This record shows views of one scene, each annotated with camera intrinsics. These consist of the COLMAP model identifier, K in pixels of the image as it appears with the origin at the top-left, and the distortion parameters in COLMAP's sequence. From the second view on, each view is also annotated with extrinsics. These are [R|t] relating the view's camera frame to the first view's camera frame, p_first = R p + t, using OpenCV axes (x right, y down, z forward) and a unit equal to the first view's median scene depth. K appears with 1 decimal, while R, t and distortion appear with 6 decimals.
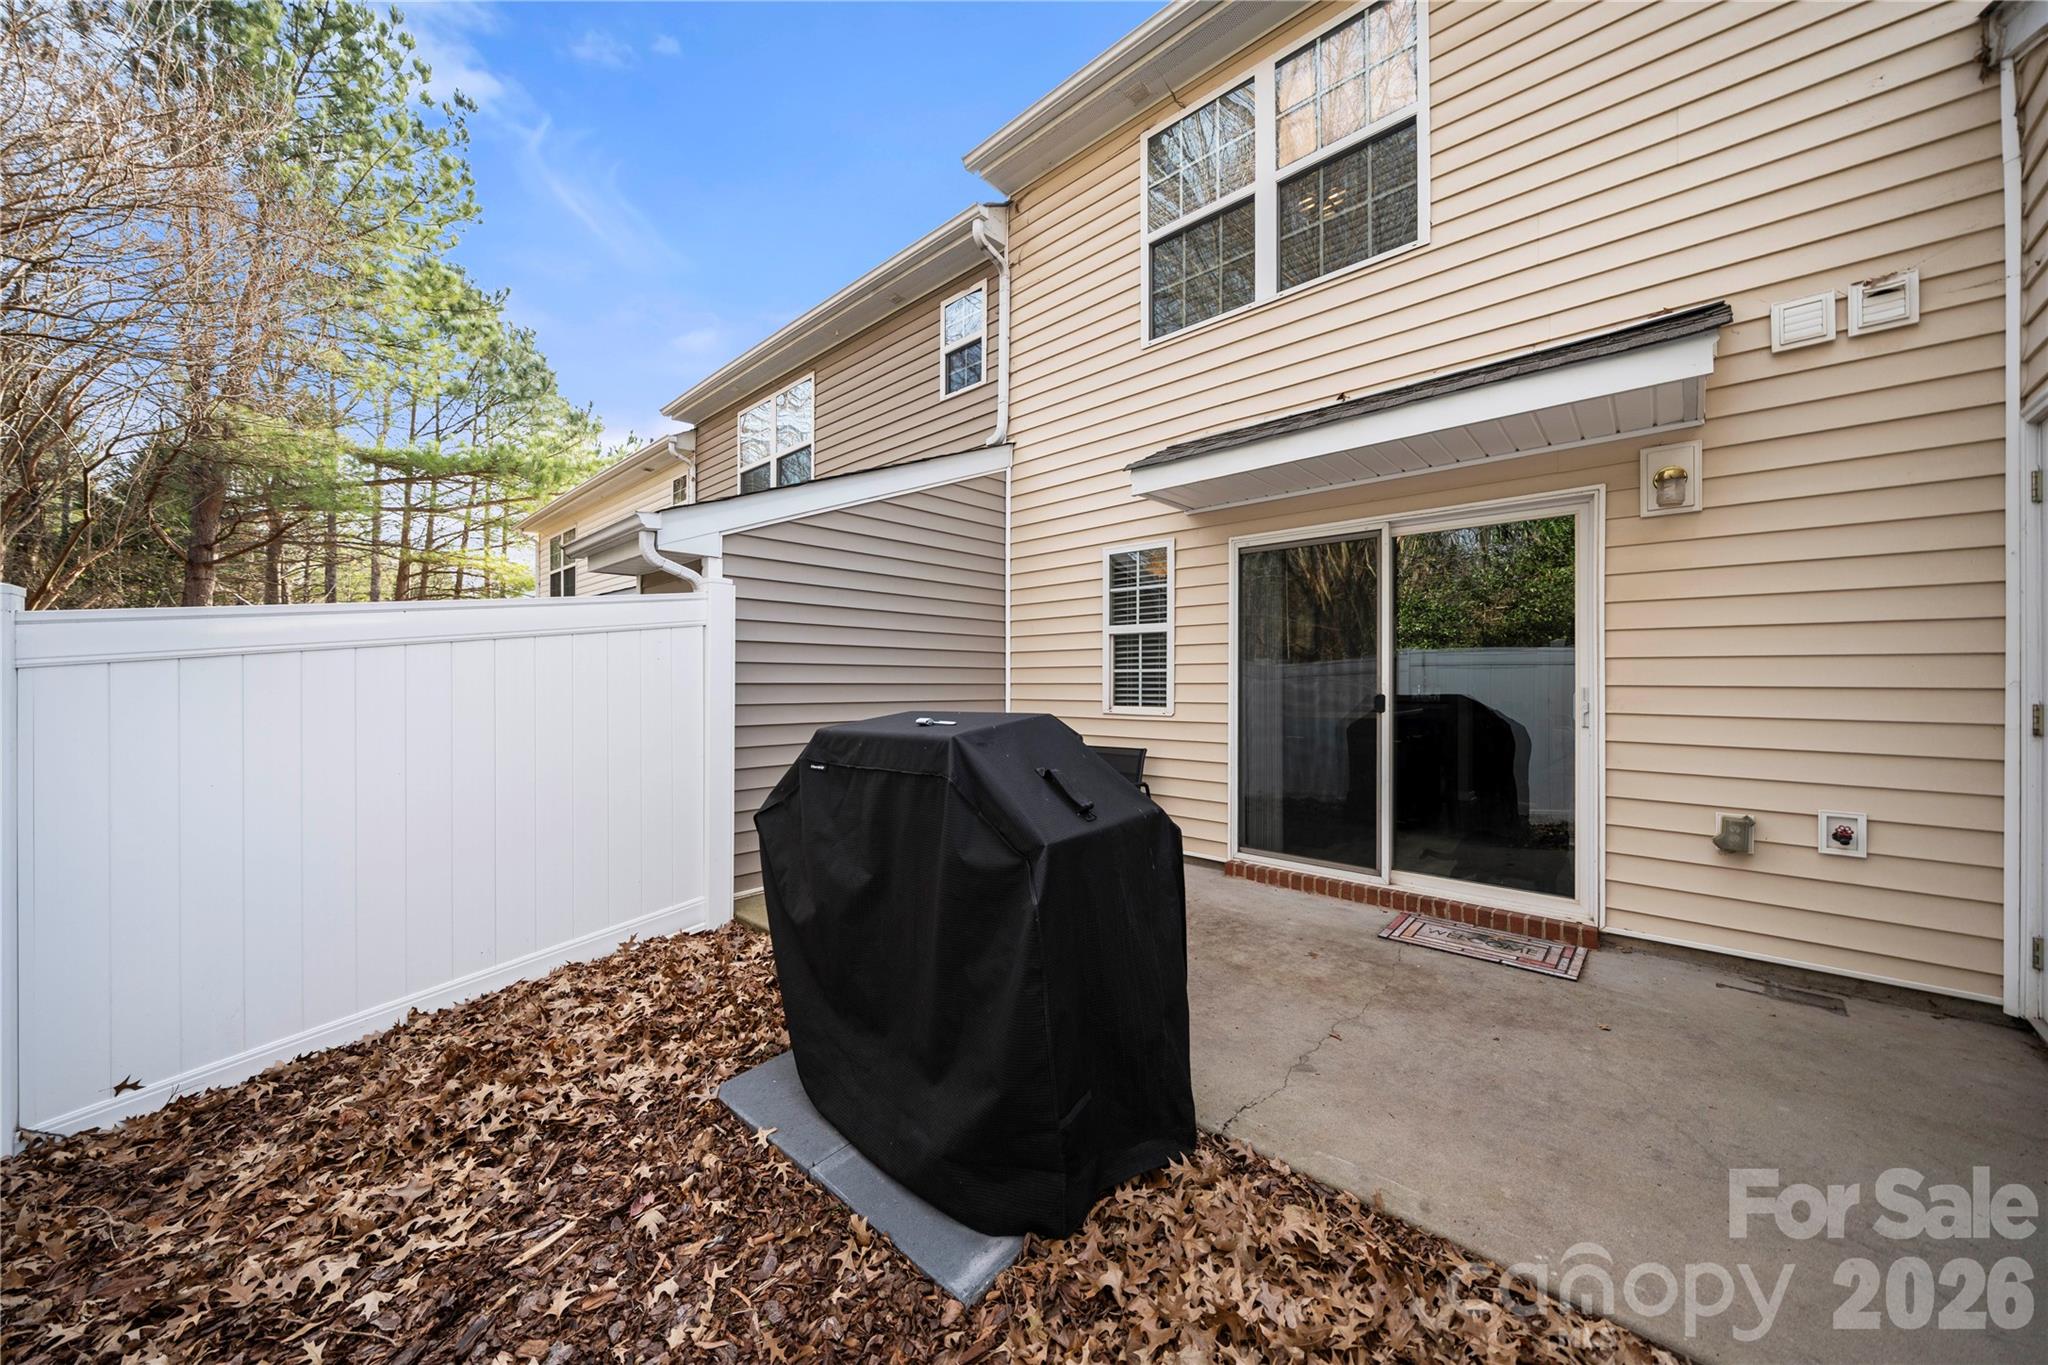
lens RADIAL K [[737.9, 0, 1029.6], [0, 737.9, 678.2], [0, 0, 1]] dist [0.000171, 0.000014]
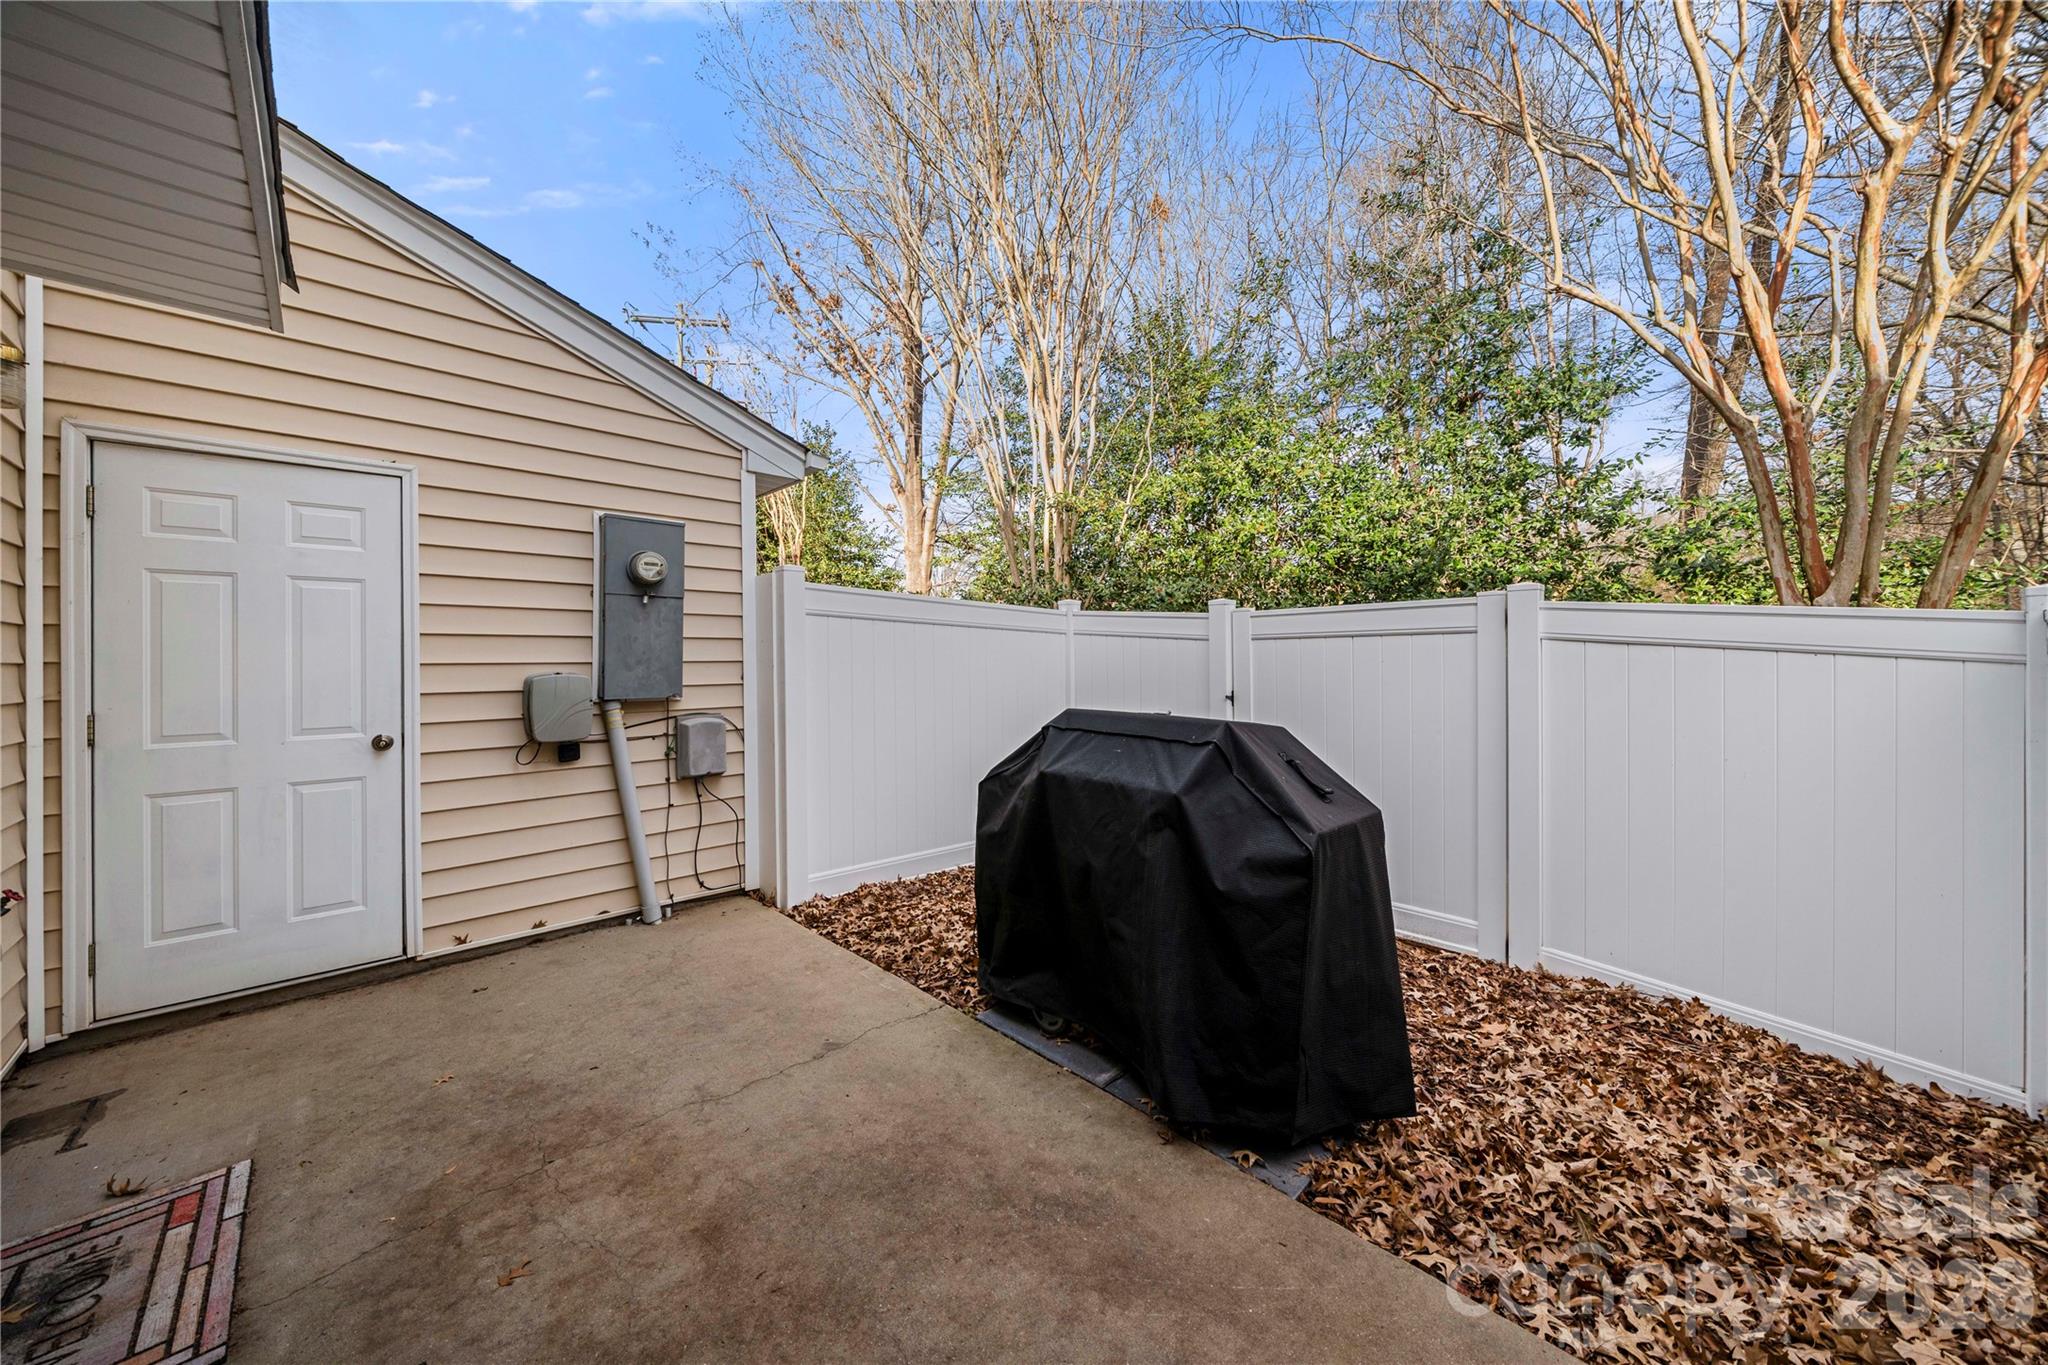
lens RADIAL K [[737.9, 0, 1017.9], [0, 737.9, 666.0], [0, 0, 1]] dist [0.000171, 0.000014]
pose [[-0.998411, 0.010876, 0.055298, 0.032057], [0.011233, 0.999918, 0.006152, -0.020656], [-0.055227, 0.006764, -0.998451, 1.722735]]
